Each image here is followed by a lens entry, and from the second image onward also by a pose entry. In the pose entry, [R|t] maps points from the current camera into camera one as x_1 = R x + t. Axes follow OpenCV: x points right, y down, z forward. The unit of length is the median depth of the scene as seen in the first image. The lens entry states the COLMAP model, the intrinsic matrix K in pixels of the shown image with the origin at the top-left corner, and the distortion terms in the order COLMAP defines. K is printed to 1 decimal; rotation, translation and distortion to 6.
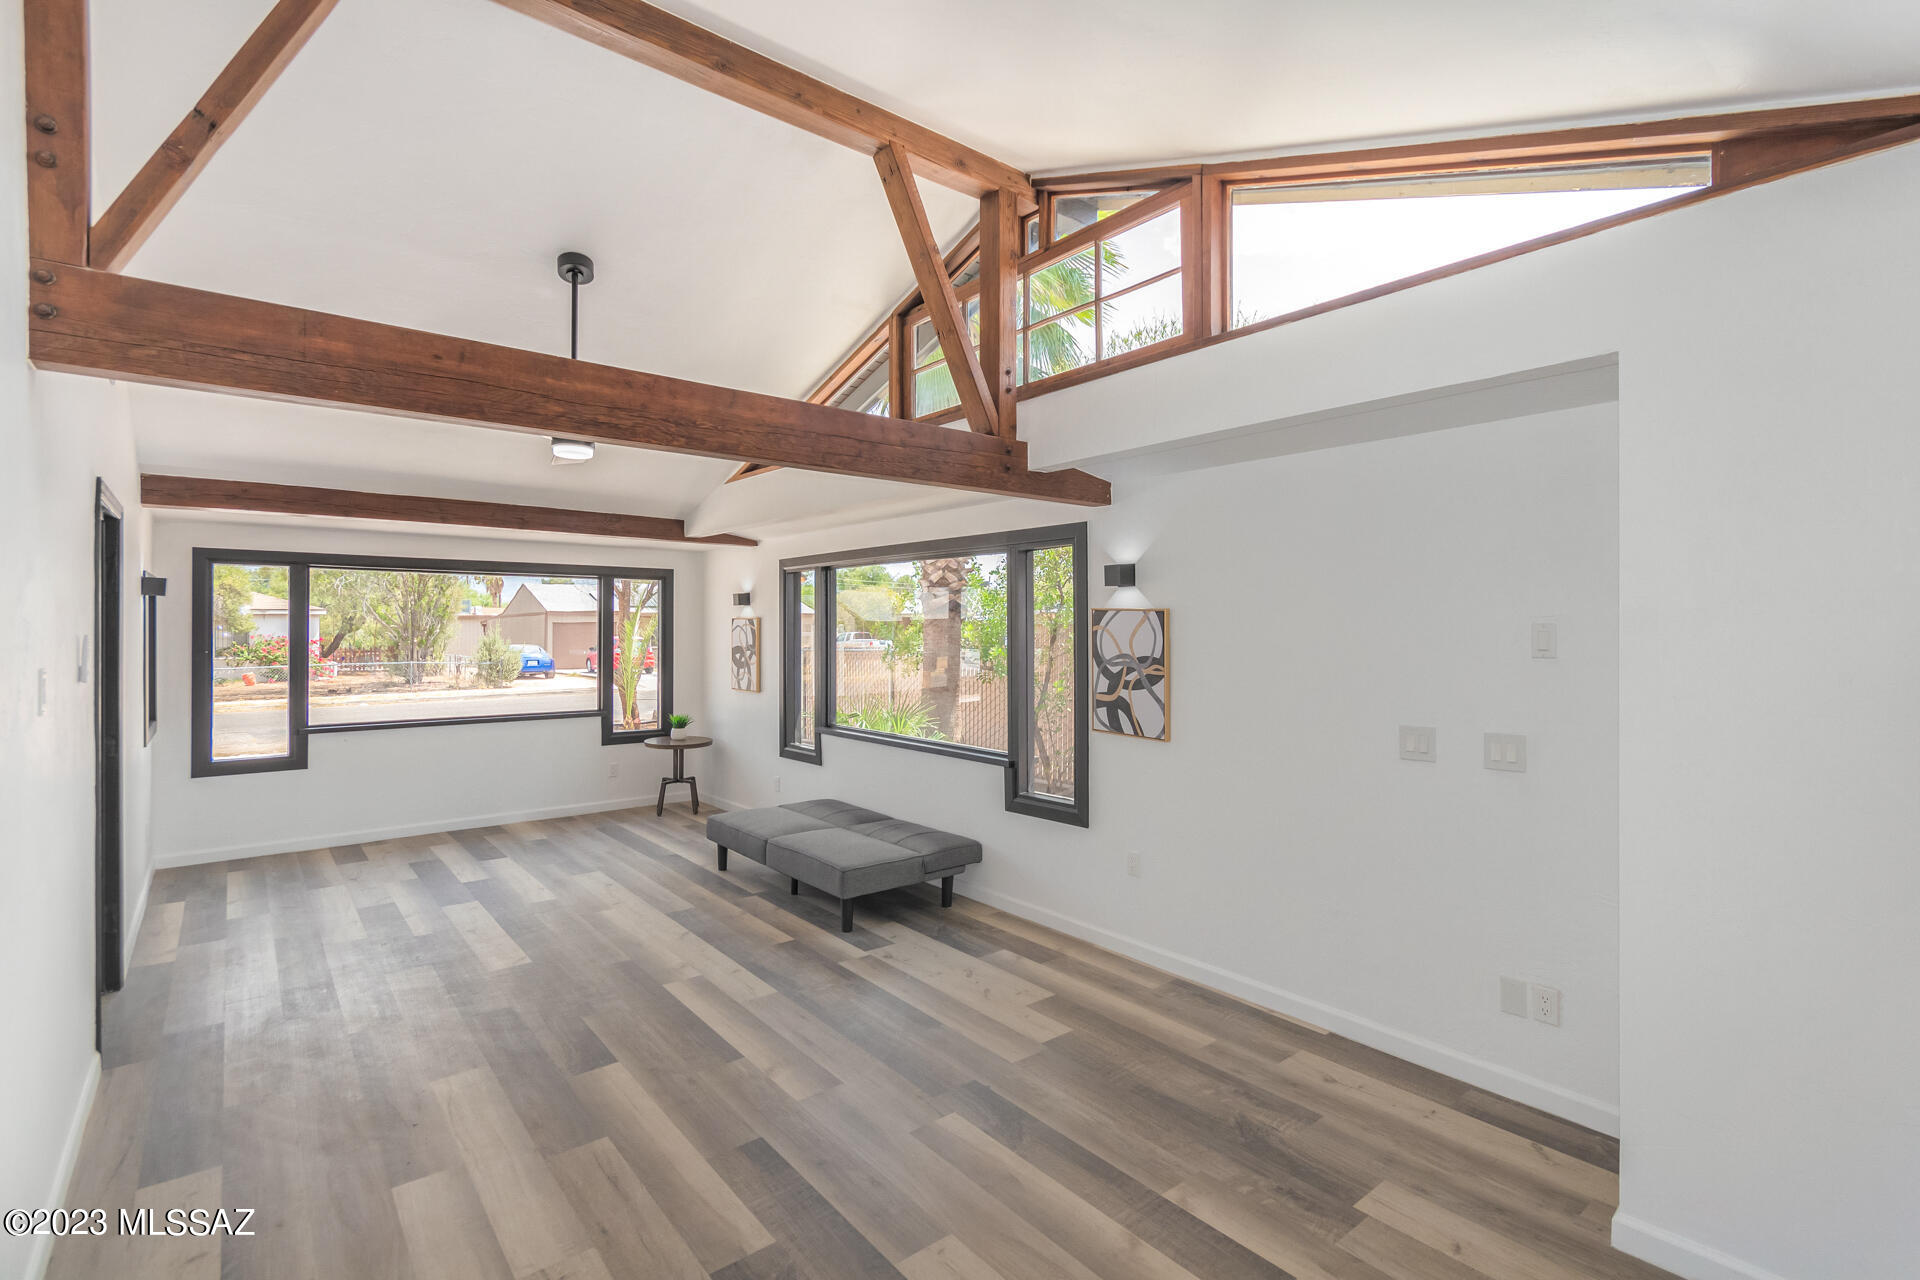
lens RADIAL K [[891.7, 0, 962.9], [0, 891.7, 622.1], [0, 0, 1]] dist [0.002241, 0.000620]
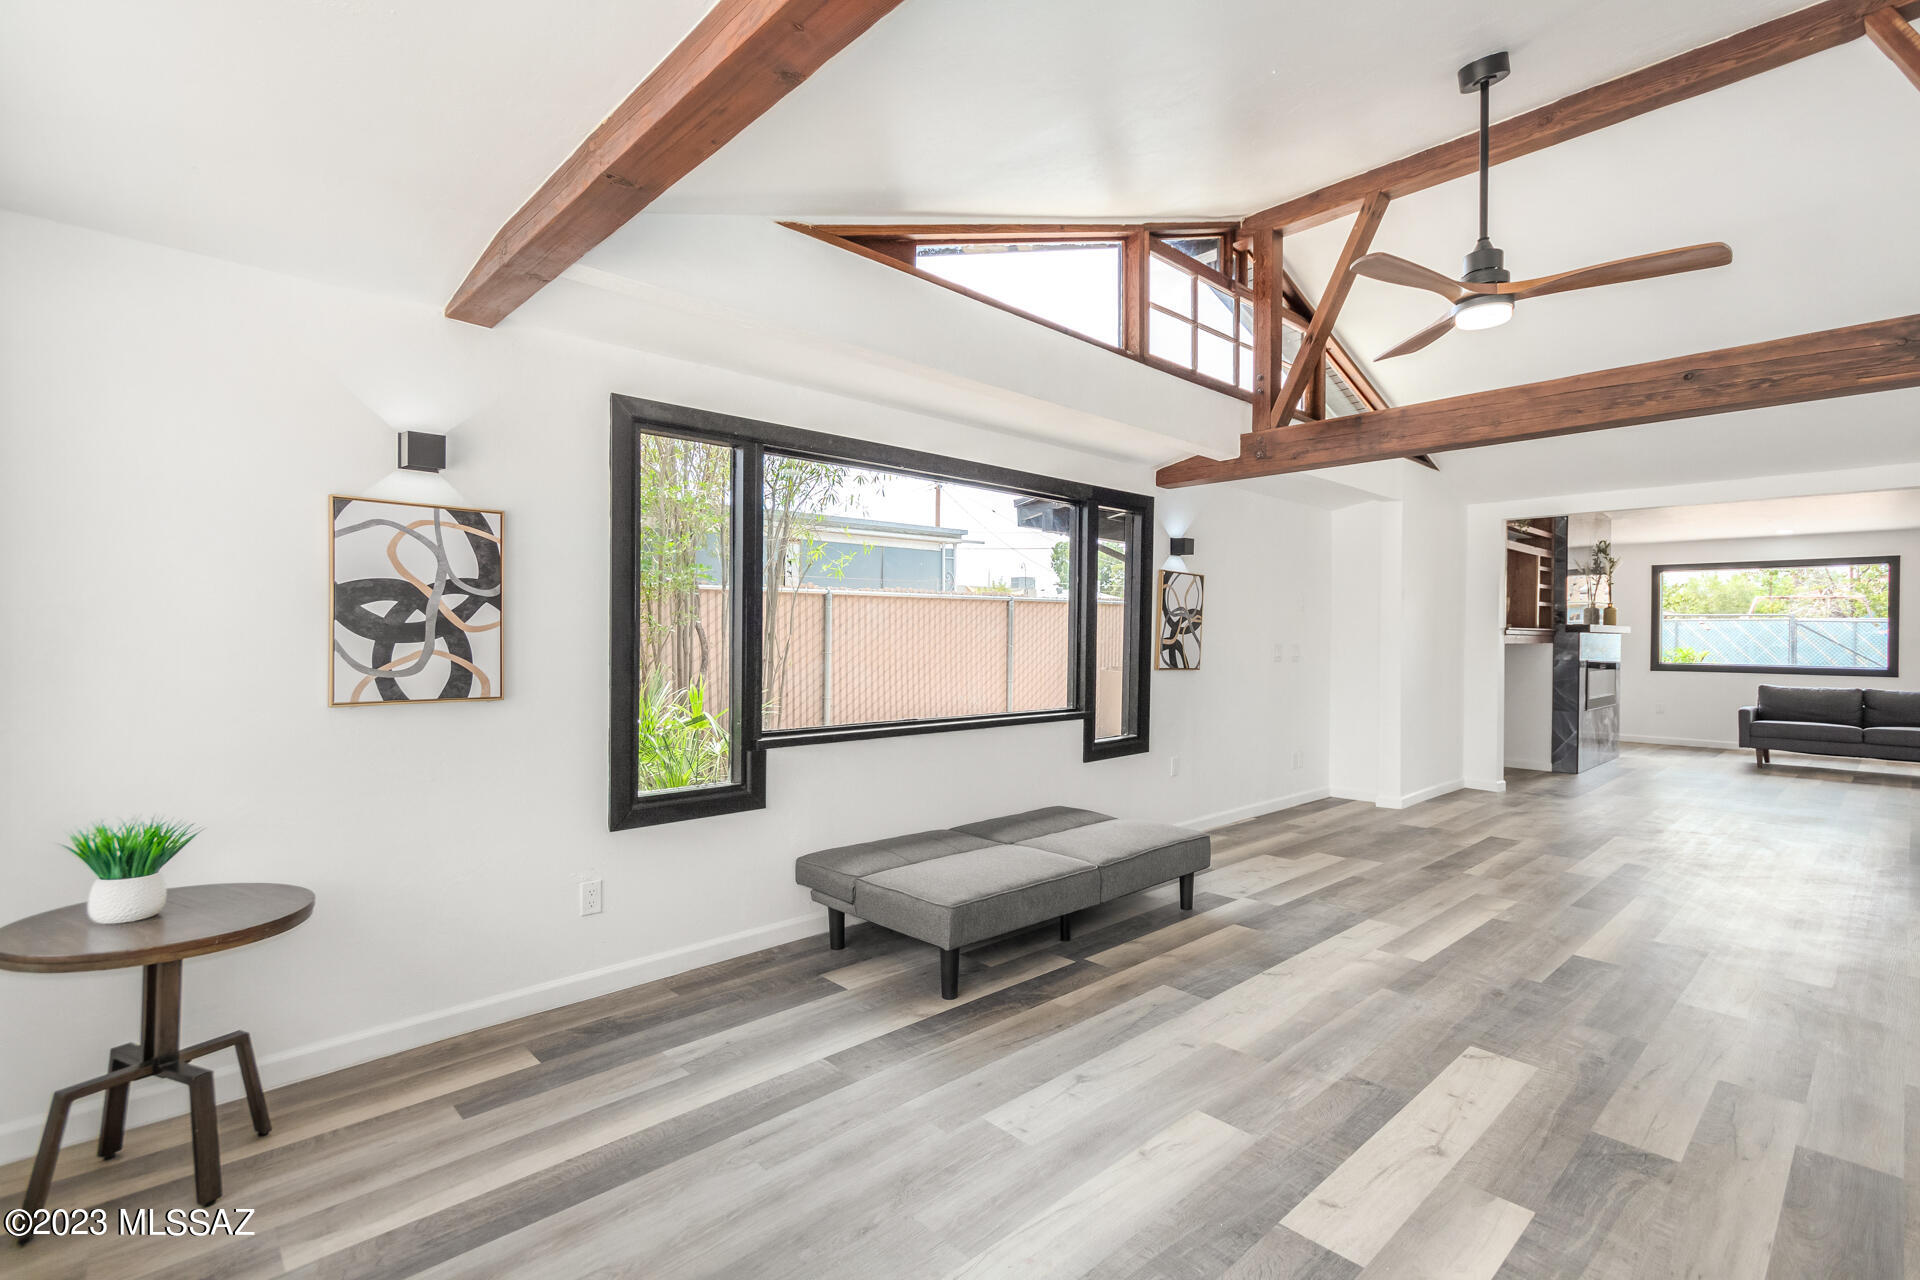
lens RADIAL K [[895.7, 0, 960.0], [0, 895.7, 640.0], [0, 0, 1]] dist [0.001083, 0.000335]
pose [[-0.072125, -0.006064, 0.997377, -1.083489], [-0.014230, 0.999886, 0.005050, 0.080258], [-0.997294, -0.013828, -0.072203, 1.389016]]
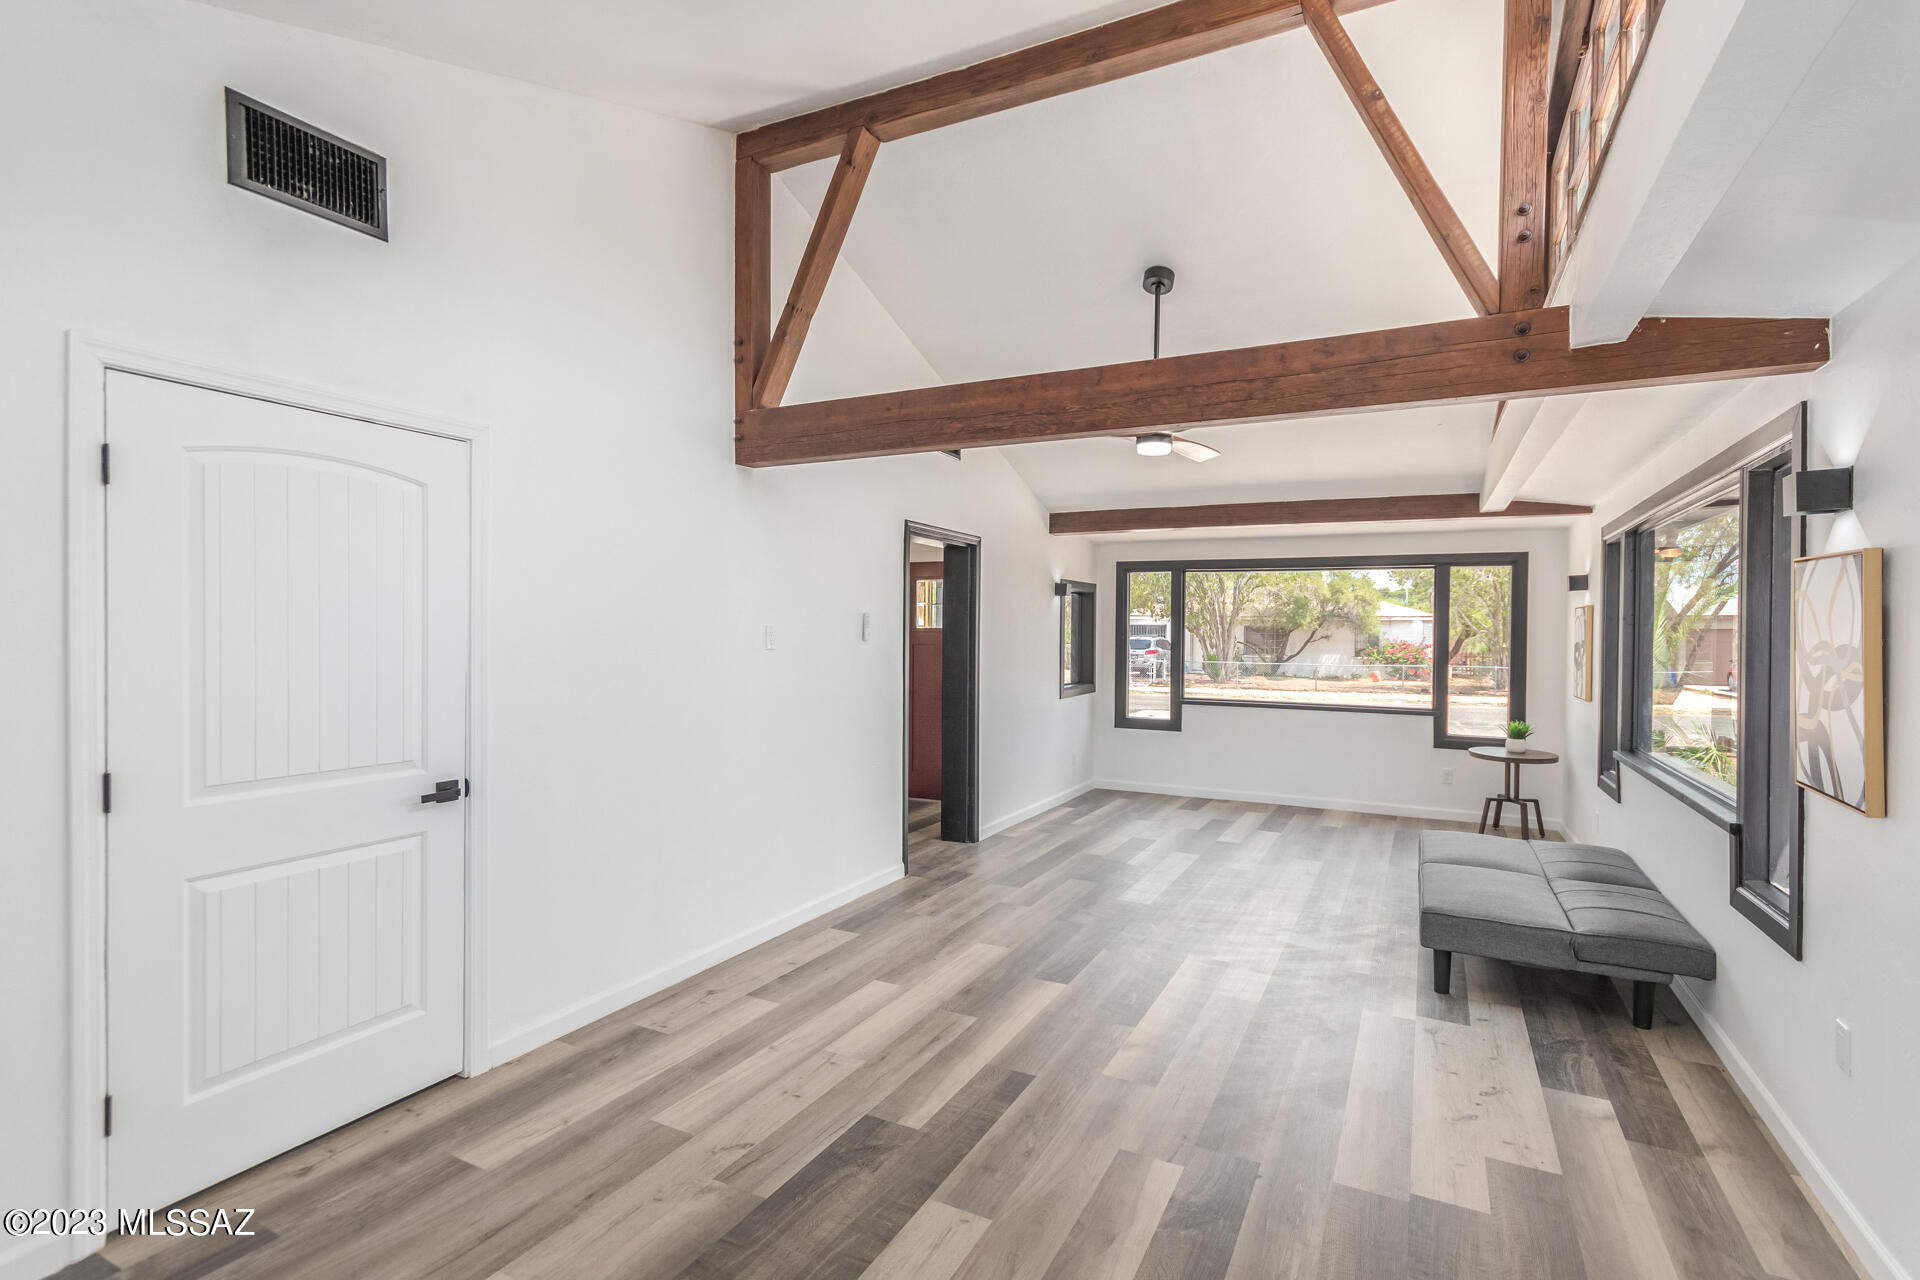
lens RADIAL K [[895.7, 0, 960.0], [0, 895.7, 640.0], [0, 0, 1]] dist [0.001083, 0.000335]
pose [[0.397880, 0.014219, -0.917327, 0.451949], [-0.005043, 0.999899, 0.013311, 0.029470], [0.917424, -0.000670, 0.397911, 0.316922]]
